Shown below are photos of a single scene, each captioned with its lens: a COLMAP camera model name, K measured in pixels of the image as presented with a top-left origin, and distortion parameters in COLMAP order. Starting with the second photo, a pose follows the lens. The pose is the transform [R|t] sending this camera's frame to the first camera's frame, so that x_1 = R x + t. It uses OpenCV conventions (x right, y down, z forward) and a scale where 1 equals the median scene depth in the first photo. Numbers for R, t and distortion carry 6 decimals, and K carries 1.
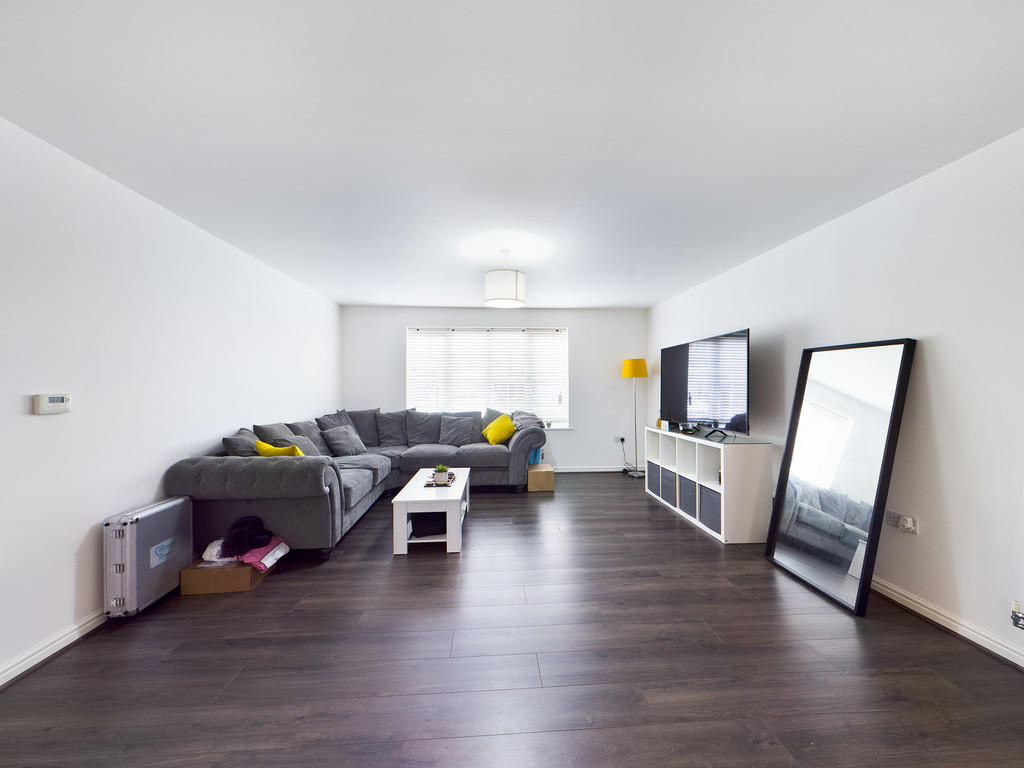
lens RADIAL K [[359.1, 0, 512.0], [0, 359.1, 384.0], [0, 0, 1]] dist [0.000436, 0.000063]
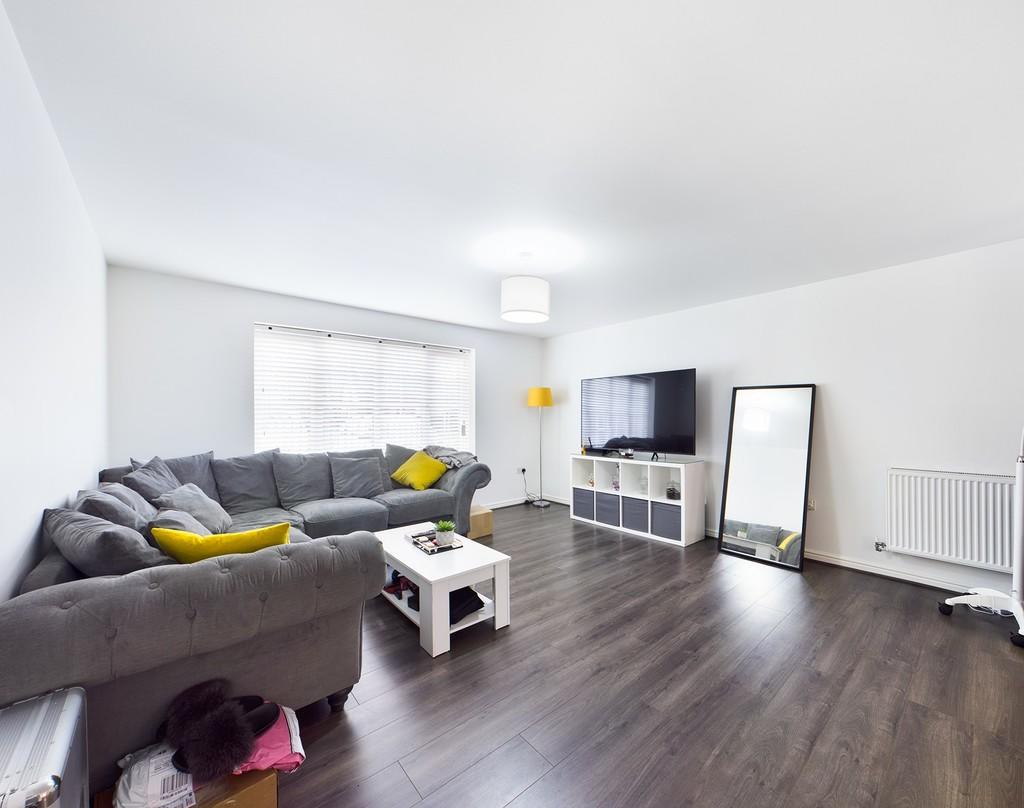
lens RADIAL K [[401.0, 0, 514.4], [0, 401.0, 414.4], [0, 0, 1]] dist [0.000668, 0.000041]
pose [[0.793315, 0.001815, 0.608809, -0.432126], [-0.003984, 0.999990, 0.002210, 0.002182], [-0.608798, -0.004178, 0.793314, 0.187438]]
